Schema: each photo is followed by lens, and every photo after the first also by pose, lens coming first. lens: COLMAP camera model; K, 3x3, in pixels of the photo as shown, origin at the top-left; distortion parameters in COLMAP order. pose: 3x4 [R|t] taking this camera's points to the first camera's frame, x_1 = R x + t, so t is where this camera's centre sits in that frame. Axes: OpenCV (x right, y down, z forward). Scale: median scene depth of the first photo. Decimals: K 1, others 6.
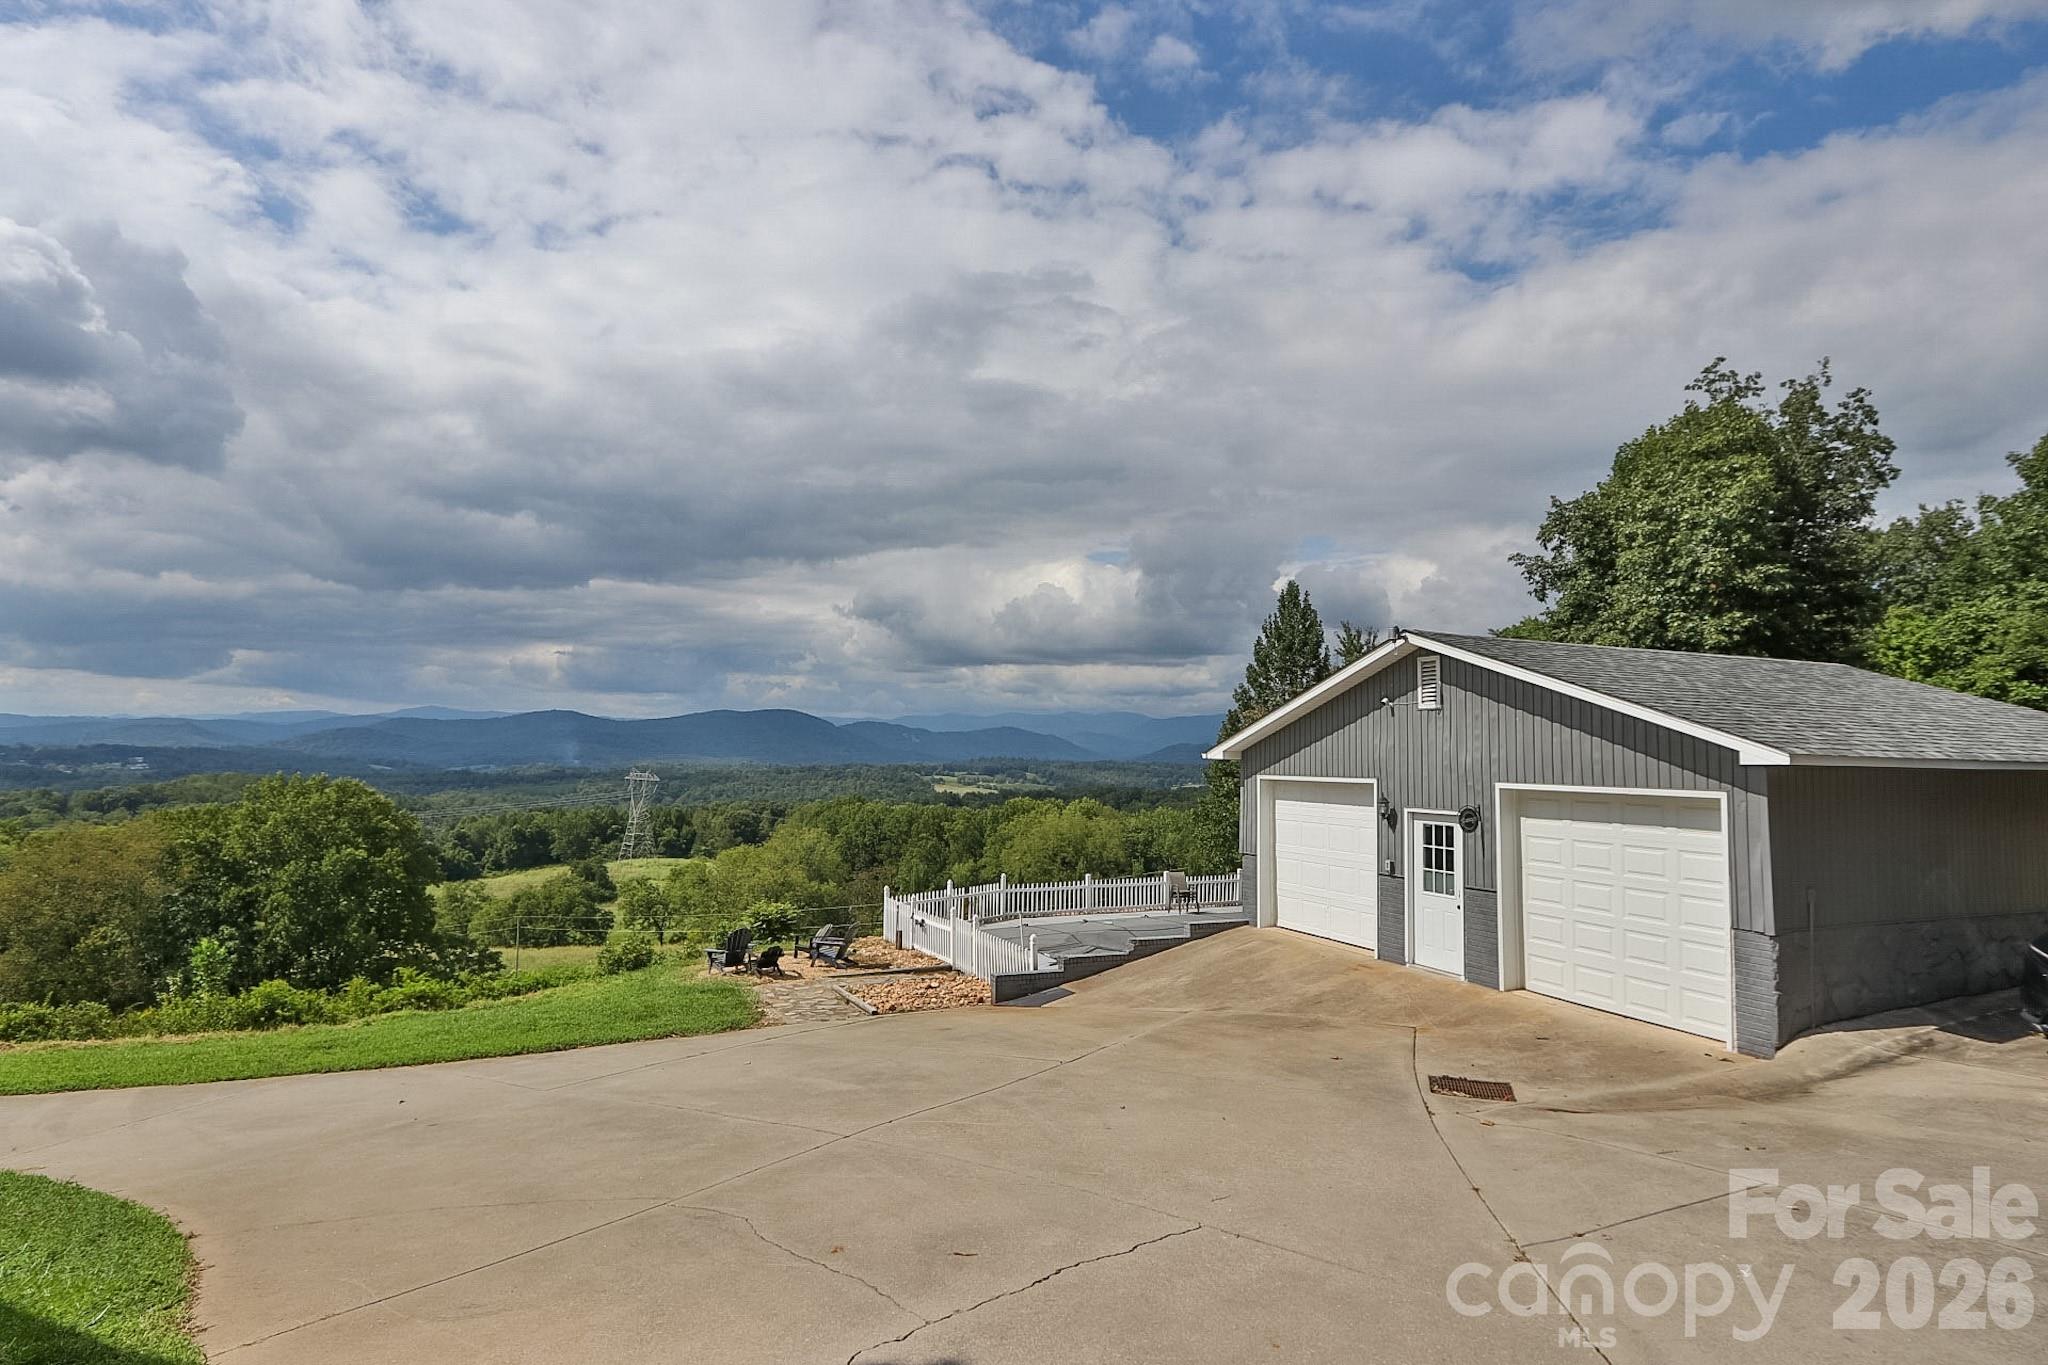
lens RADIAL K [[1052.3, 0, 1024.0], [0, 1052.3, 692.6], [0, 0, 1]] dist [-0.008094, -0.001791]
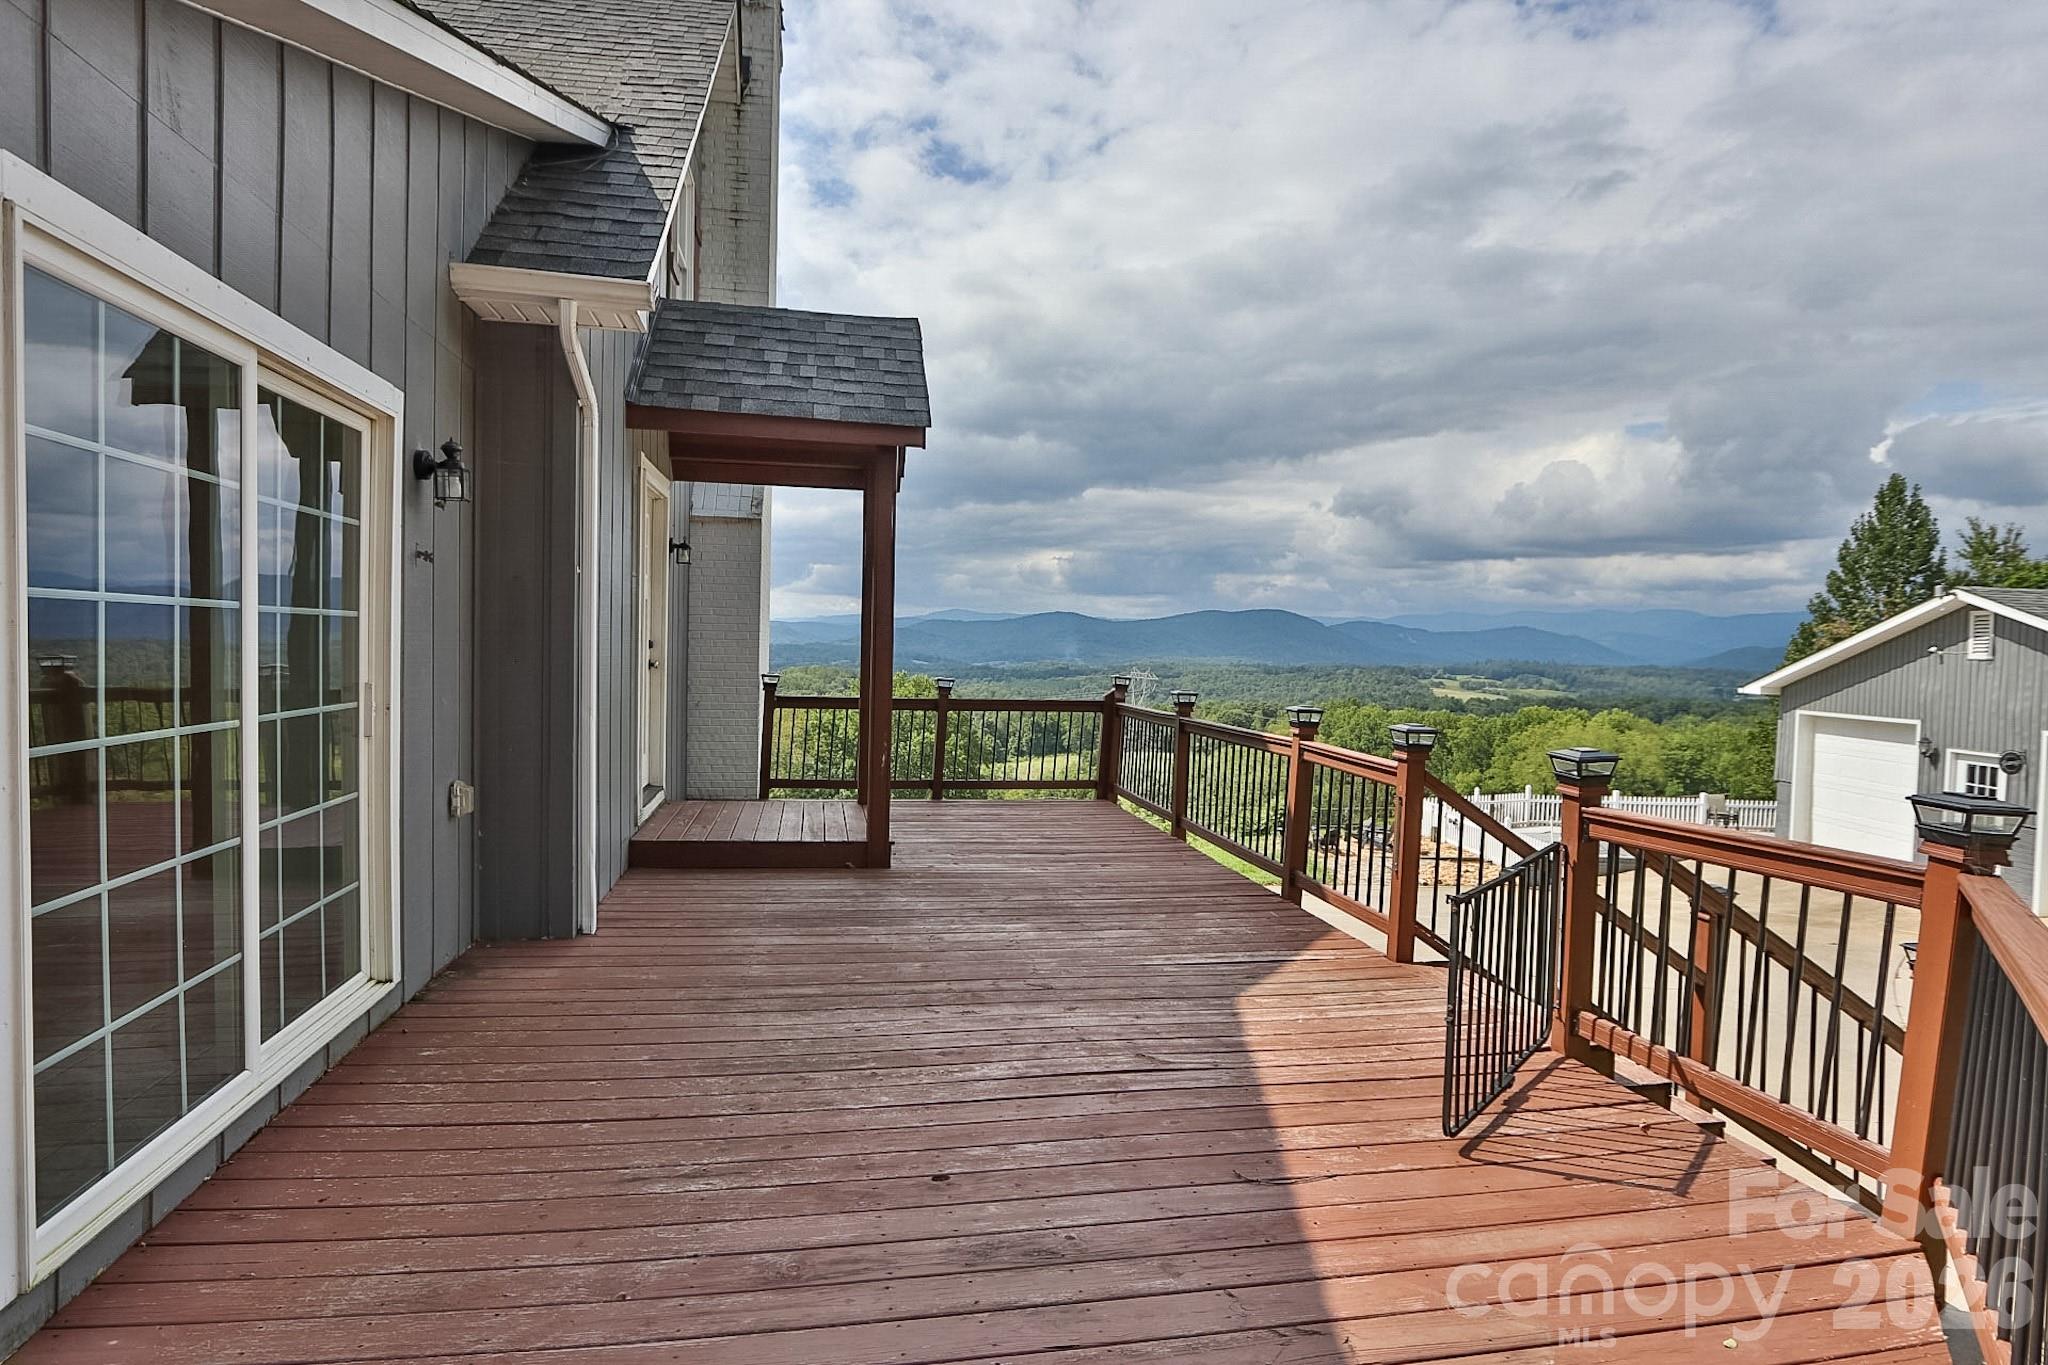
lens RADIAL K [[1052.3, 0, 1024.0], [0, 1052.3, 692.6], [0, 0, 1]] dist [-0.008094, -0.001791]
pose [[0.897502, 0.026062, -0.440239, -0.006237], [0.015749, 0.995722, 0.091052, -0.016188], [0.440729, -0.088653, 0.893252, -0.101477]]
